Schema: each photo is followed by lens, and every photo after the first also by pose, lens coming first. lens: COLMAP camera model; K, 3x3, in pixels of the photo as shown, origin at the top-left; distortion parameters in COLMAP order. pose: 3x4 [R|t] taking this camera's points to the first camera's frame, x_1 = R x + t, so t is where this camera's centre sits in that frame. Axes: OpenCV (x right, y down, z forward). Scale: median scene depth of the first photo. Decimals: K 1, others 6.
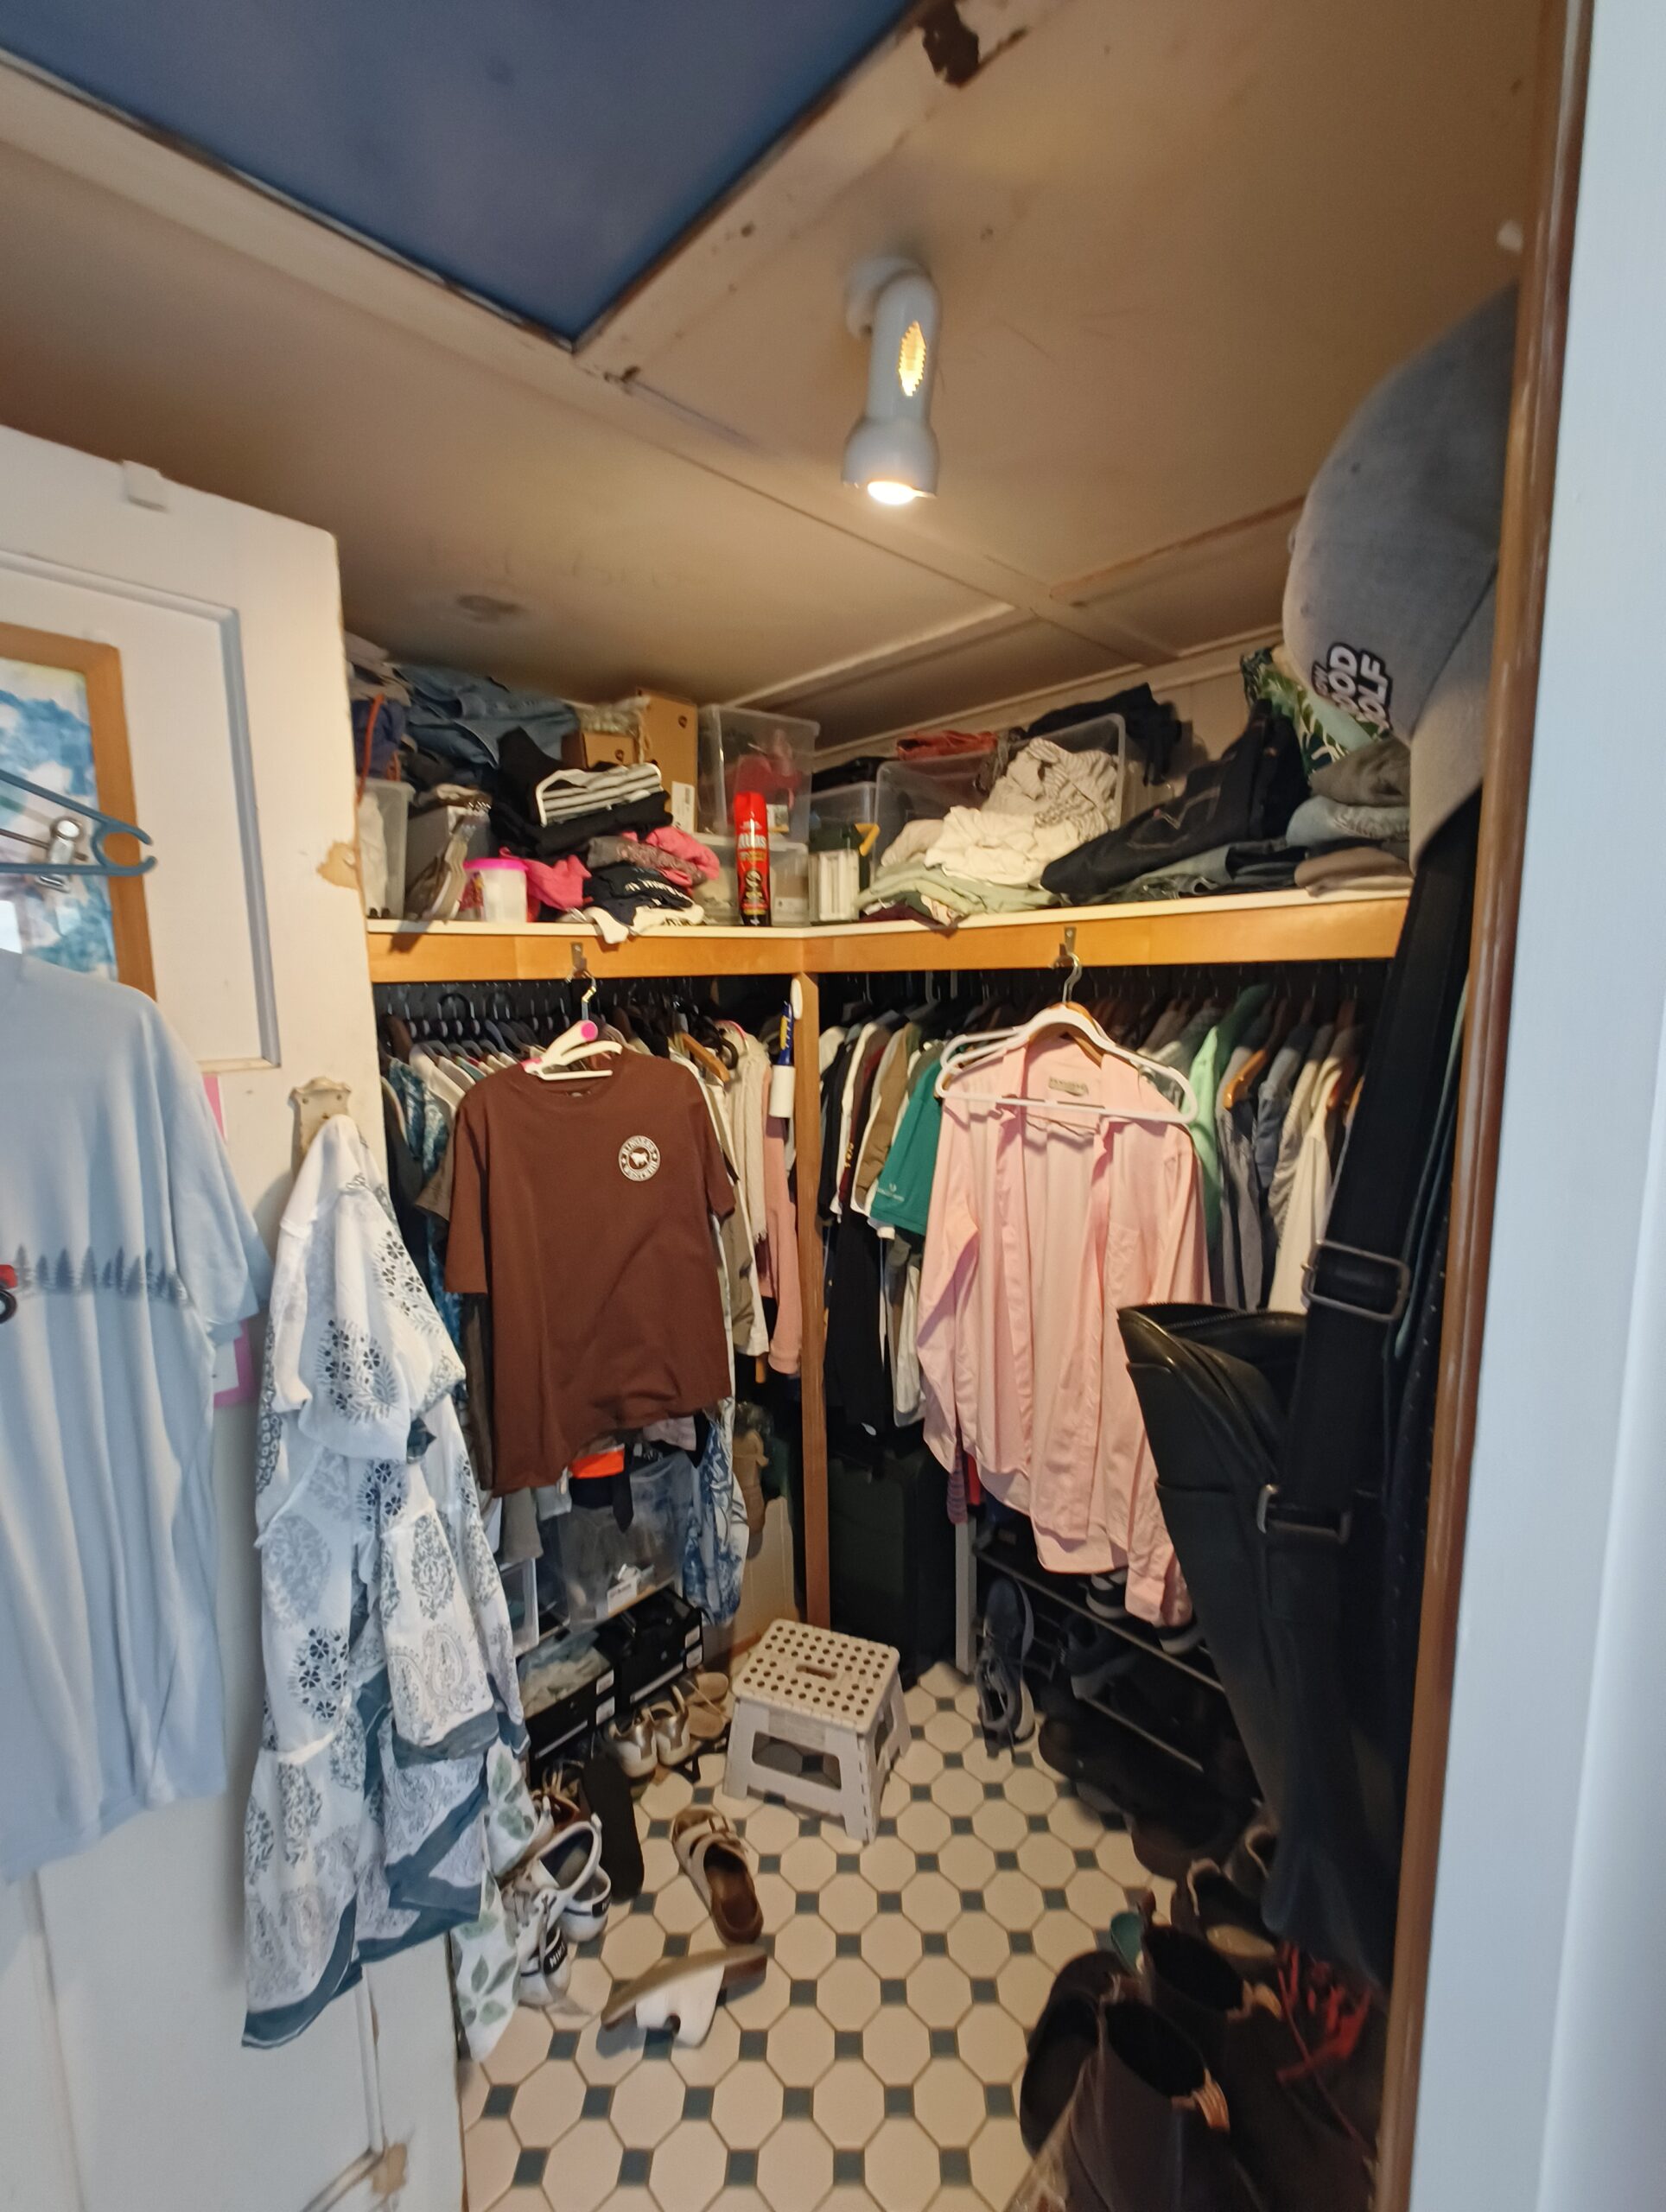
lens RADIAL K [[914.4, 0, 837.5], [0, 914.4, 1101.2], [0, 0, 1]] dist [-0.004107, 0.000935]
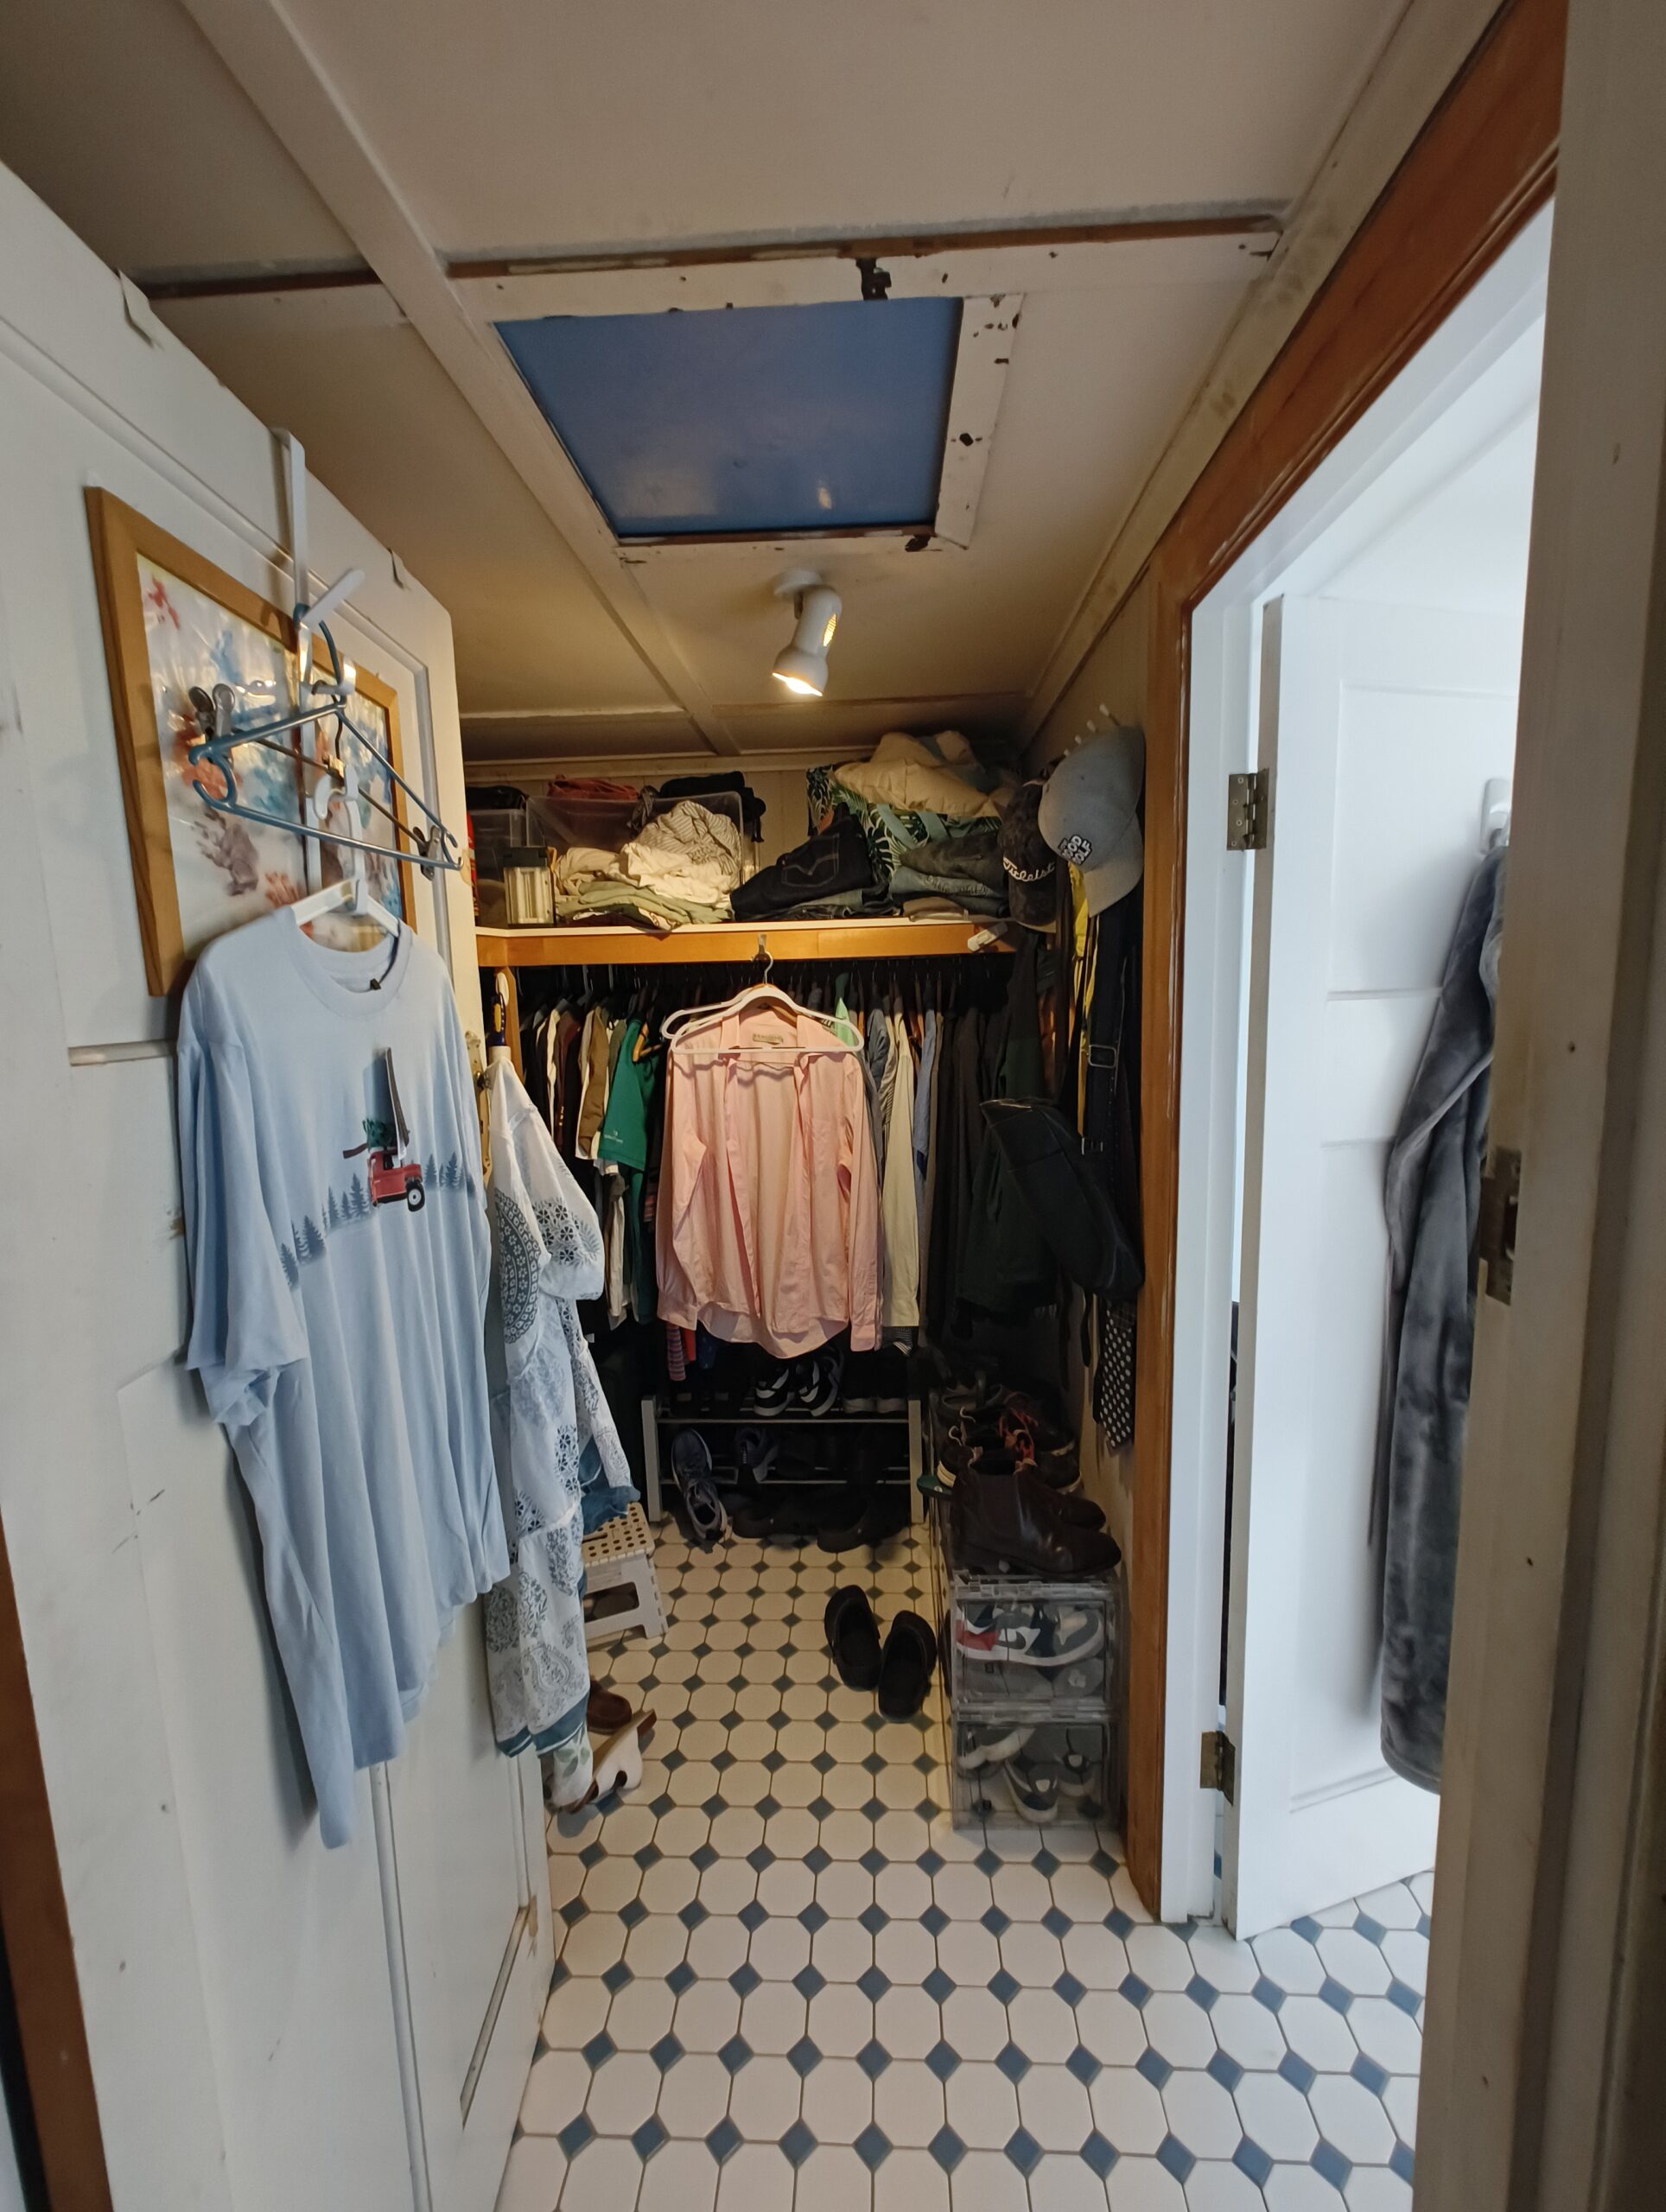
lens RADIAL K [[914.4, 0, 836.1], [0, 914.4, 1102.1], [0, 0, 1]] dist [-0.004107, 0.000935]
pose [[0.729891, -0.095177, 0.676905, -0.702884], [0.105954, 0.994044, 0.025520, 0.061520], [-0.675302, 0.053094, 0.735627, -0.191565]]
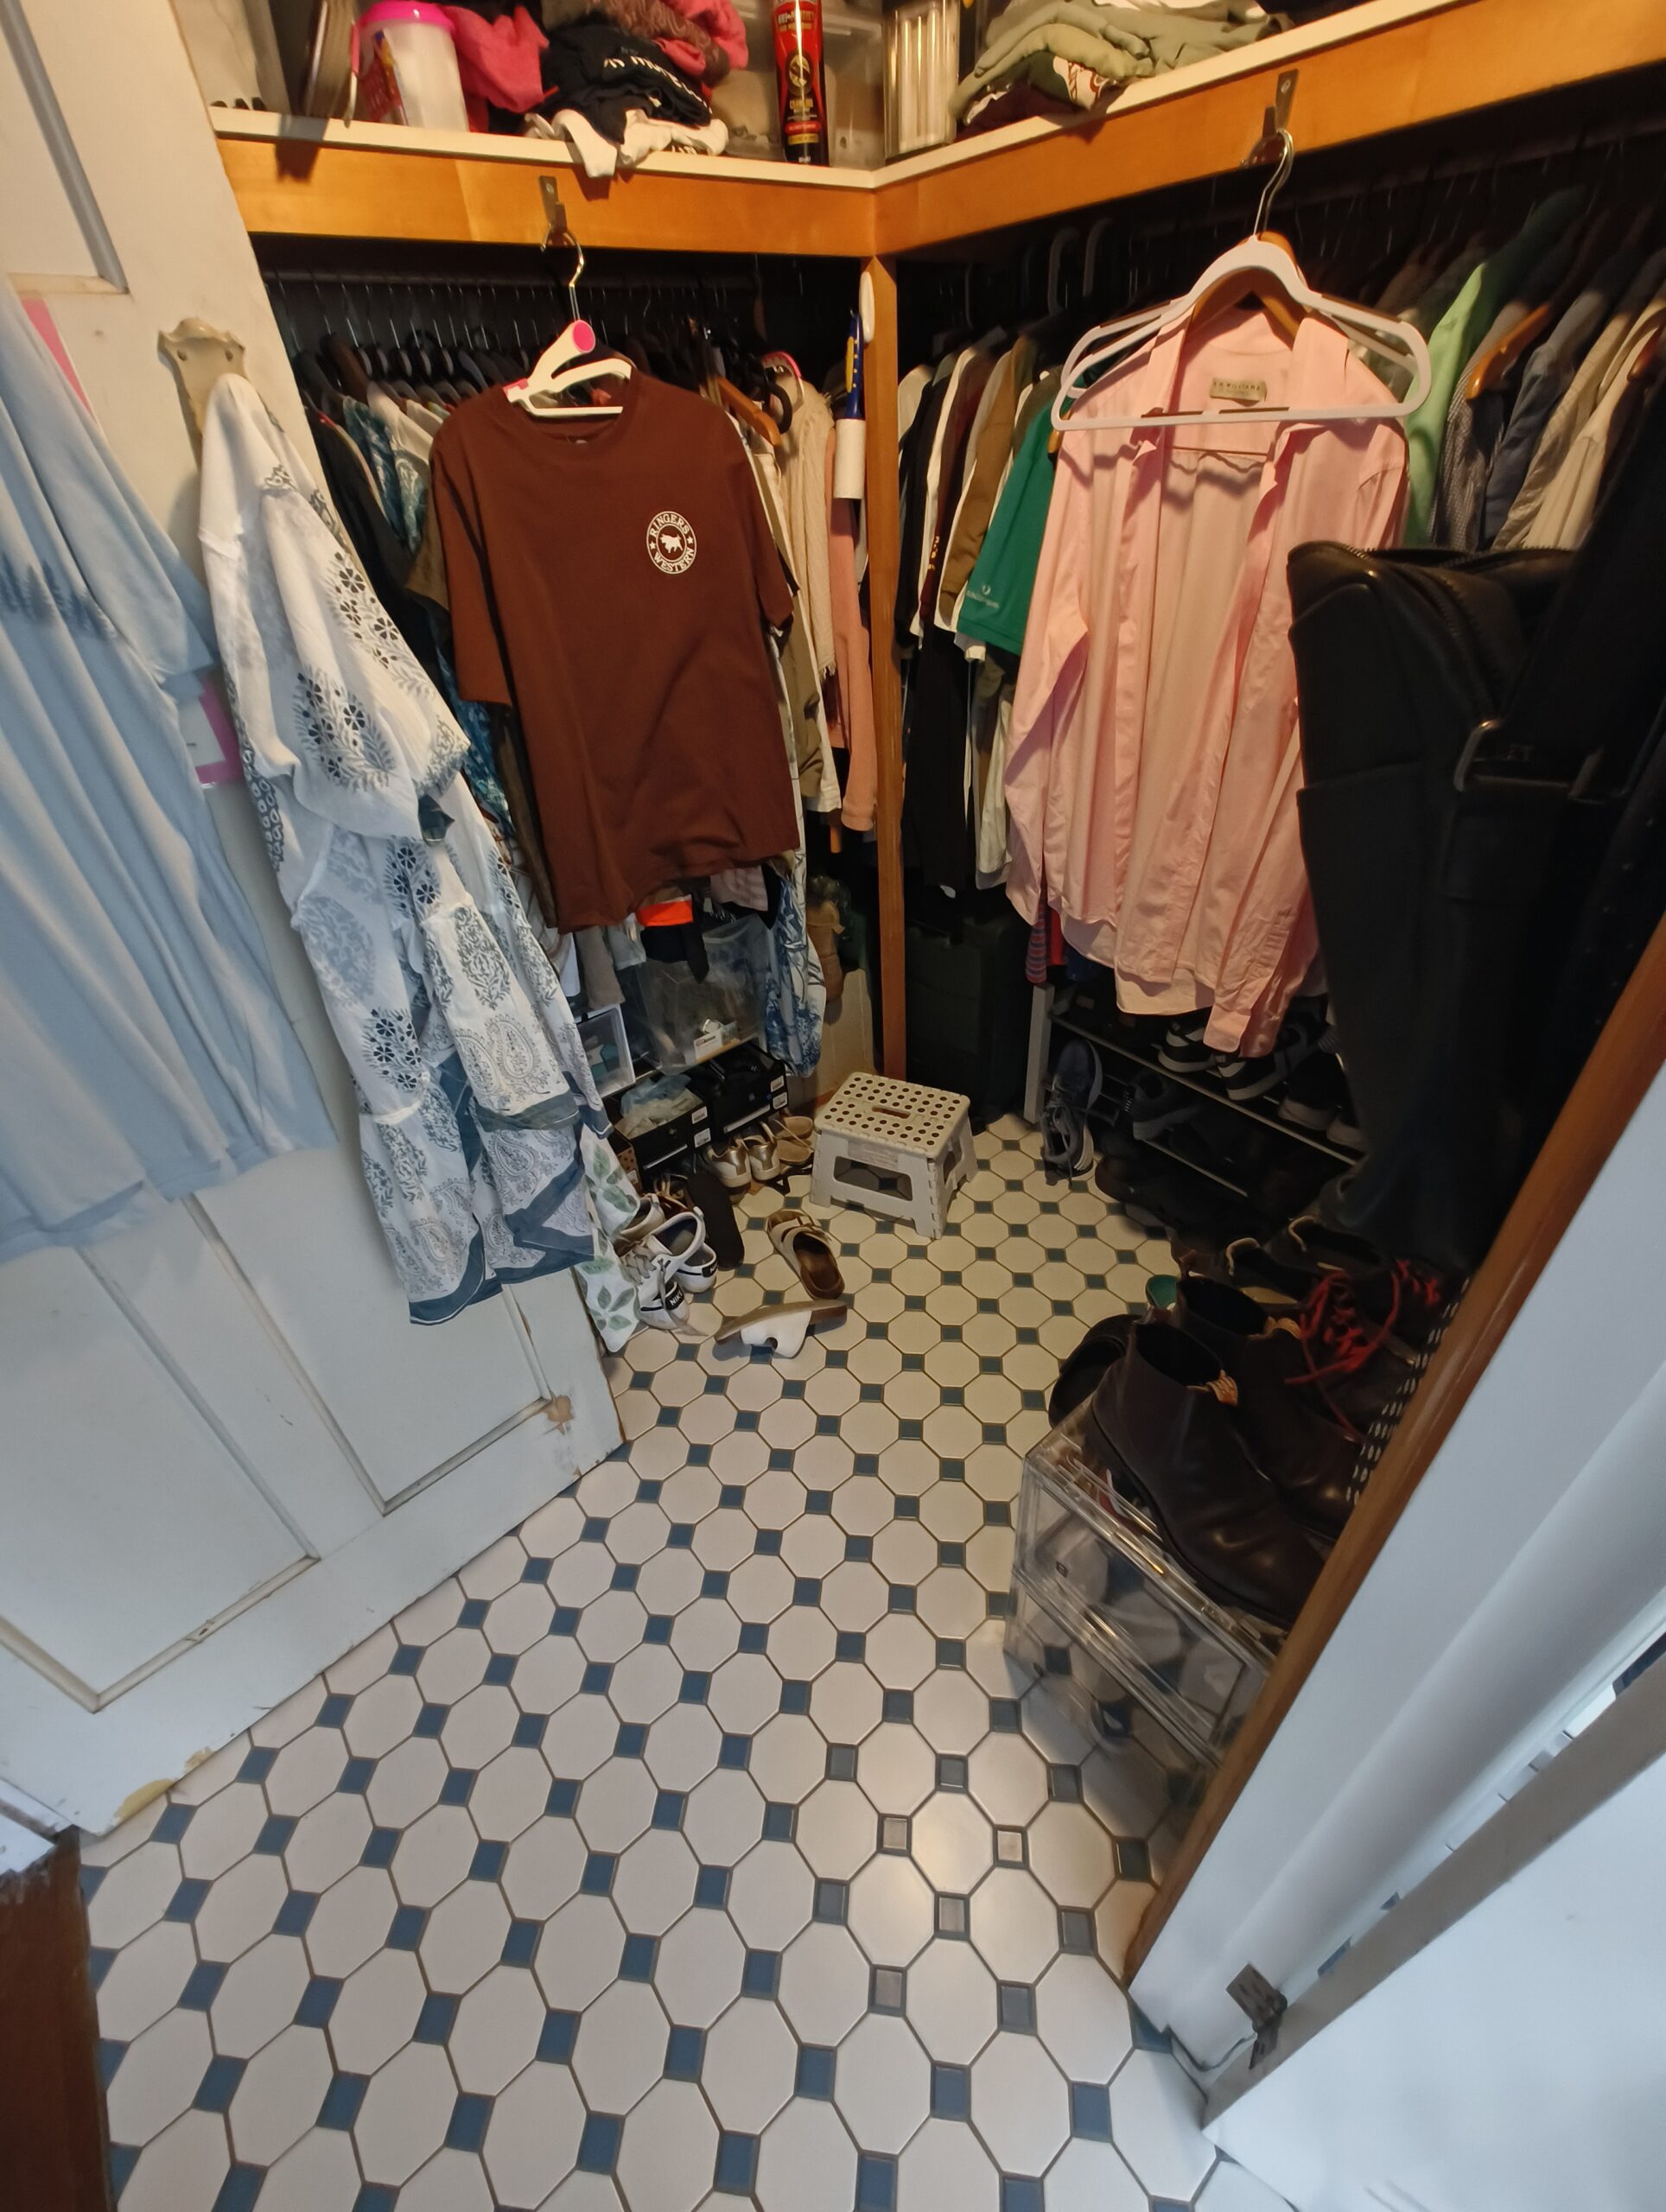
lens RADIAL K [[914.4, 0, 837.3], [0, 914.4, 1105.0], [0, 0, 1]] dist [-0.004107, 0.000935]
pose [[0.995428, 0.021771, -0.093002, 0.016953], [0.025908, 0.875632, 0.482283, 0.121564], [0.091935, -0.482487, 0.871065, 0.073783]]
